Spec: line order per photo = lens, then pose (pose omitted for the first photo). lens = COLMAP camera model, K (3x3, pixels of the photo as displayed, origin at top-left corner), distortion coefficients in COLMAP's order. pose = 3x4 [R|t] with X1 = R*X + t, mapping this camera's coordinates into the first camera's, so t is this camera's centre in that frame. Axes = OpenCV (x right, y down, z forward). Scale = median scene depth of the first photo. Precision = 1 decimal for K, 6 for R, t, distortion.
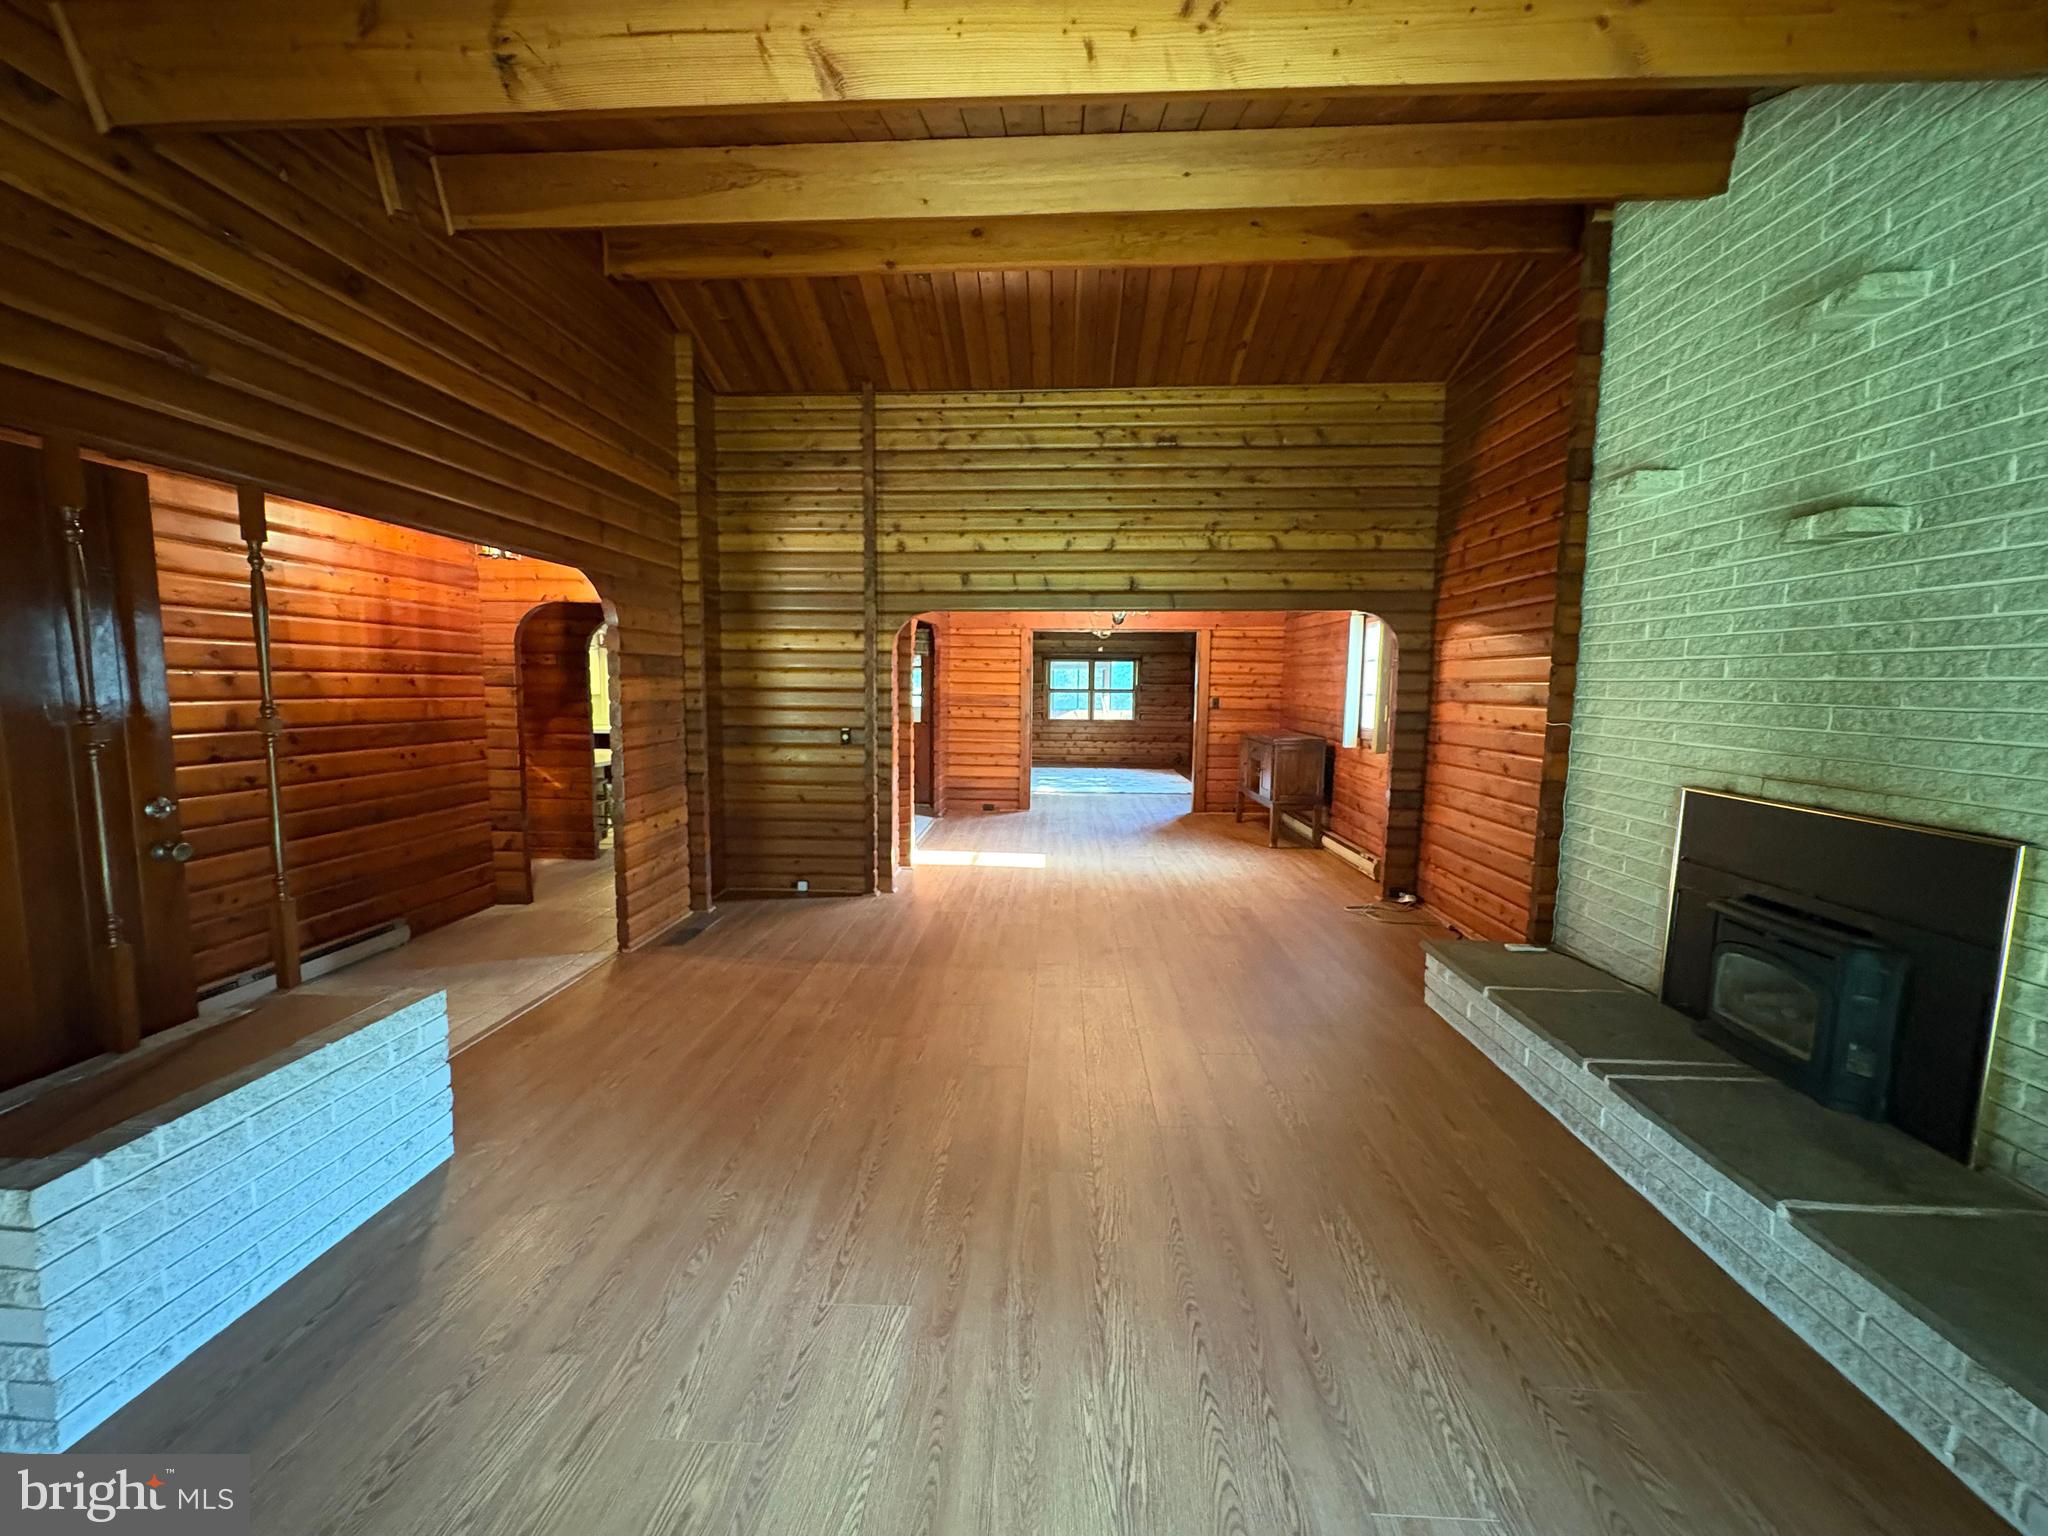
lens RADIAL K [[815.4, 0, 1021.6], [0, 815.4, 771.0], [0, 0, 1]] dist [-0.002357, 0.000420]
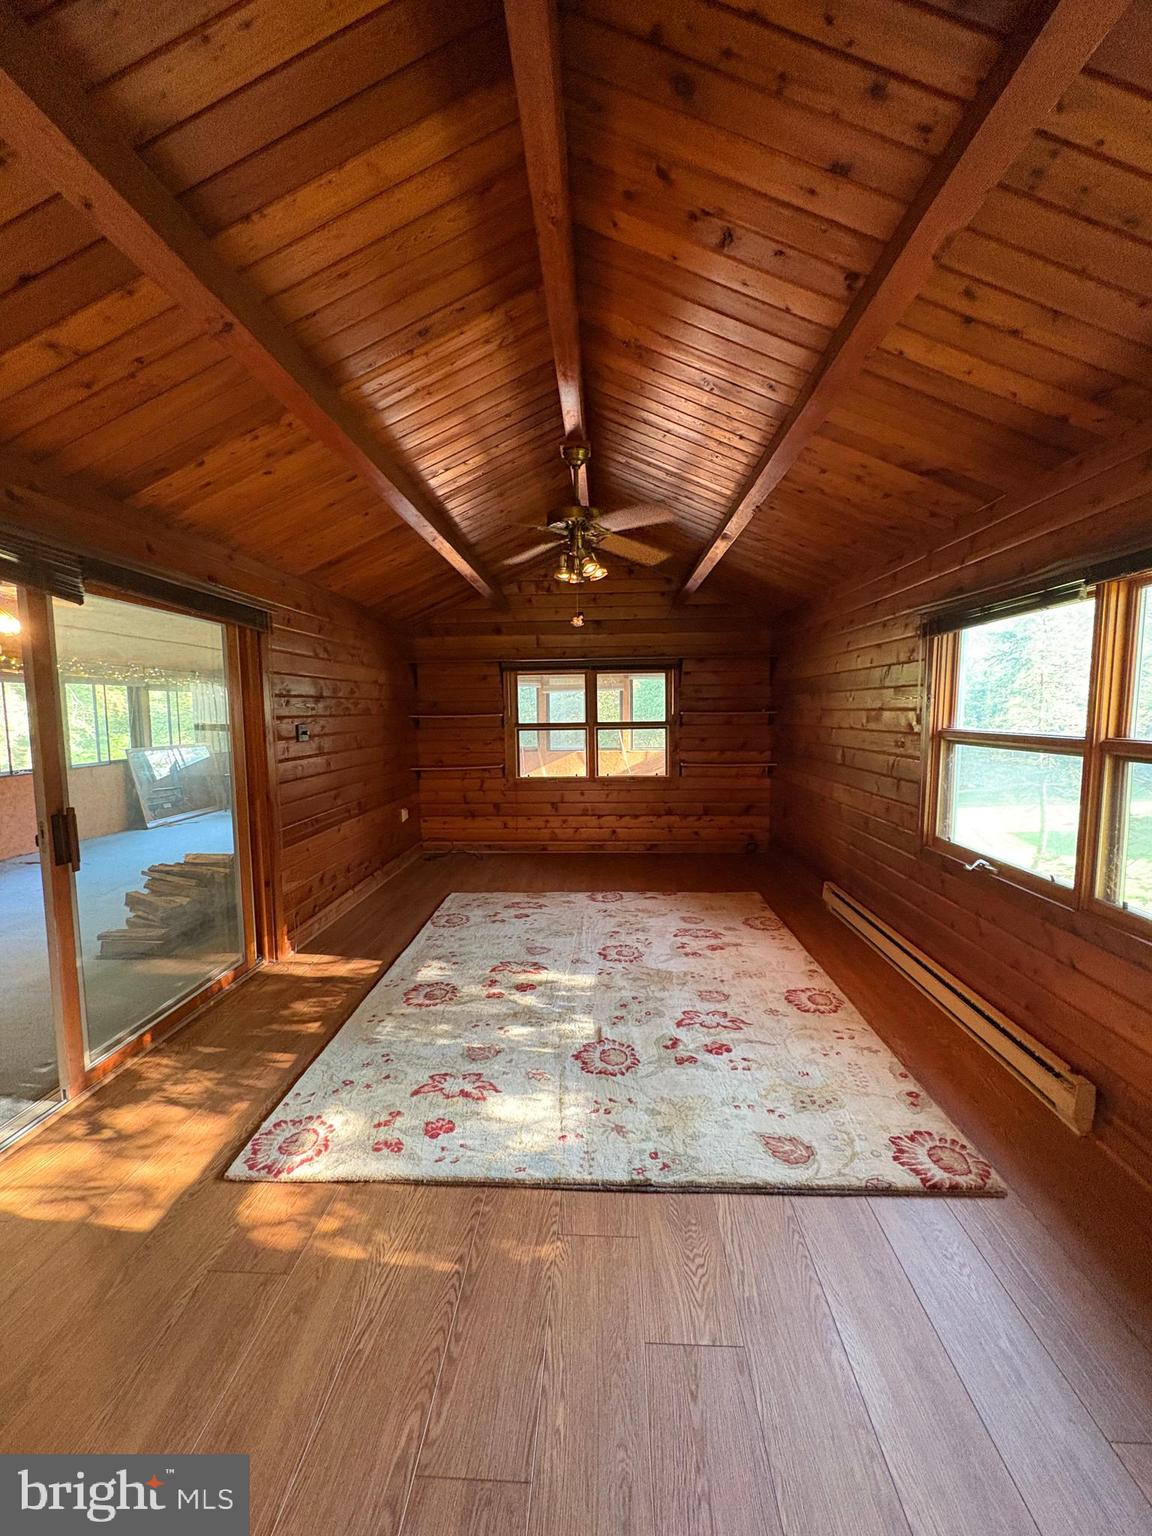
lens RADIAL K [[611.6, 0, 577.8], [0, 611.6, 767.9], [0, 0, 1]] dist [-0.002357, 0.000420]
pose [[0.999811, -0.019215, -0.002886, 0.221076], [0.019171, 0.999710, -0.014546, -0.182777], [0.003164, 0.014488, 0.999890, 1.669583]]
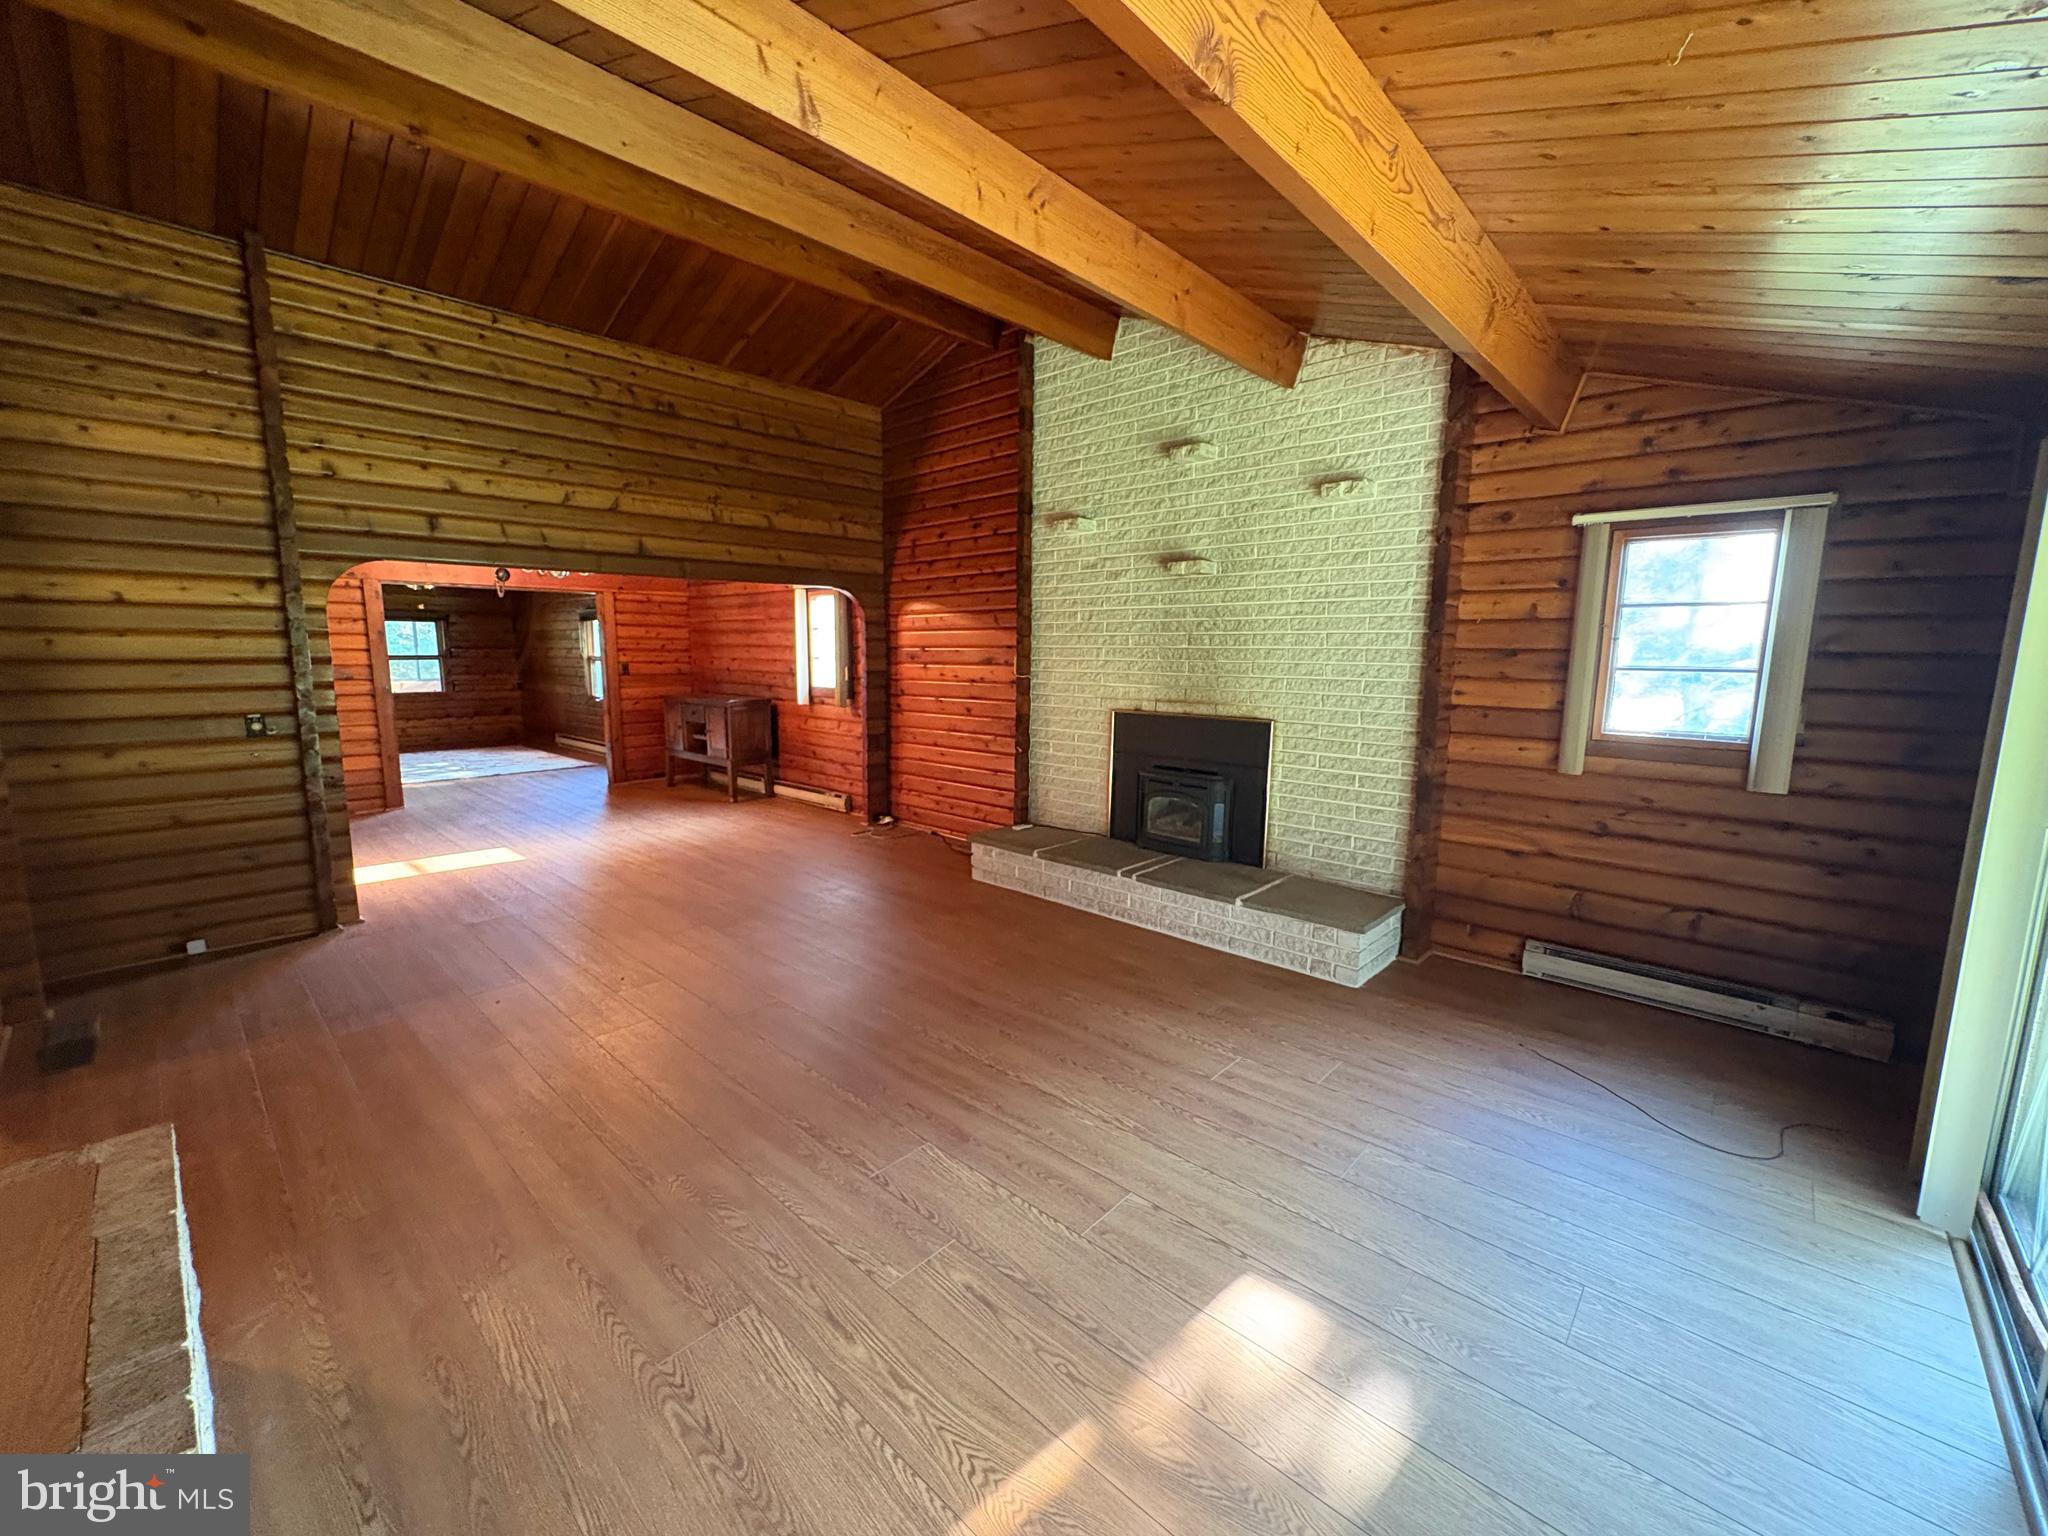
lens RADIAL K [[815.4, 0, 1023.7], [0, 815.4, 771.4], [0, 0, 1]] dist [-0.002357, 0.000420]
pose [[0.644103, -0.117775, 0.755818, -0.346513], [0.083204, 0.993001, 0.083828, -0.006407], [-0.760400, 0.008893, 0.649394, 0.017981]]
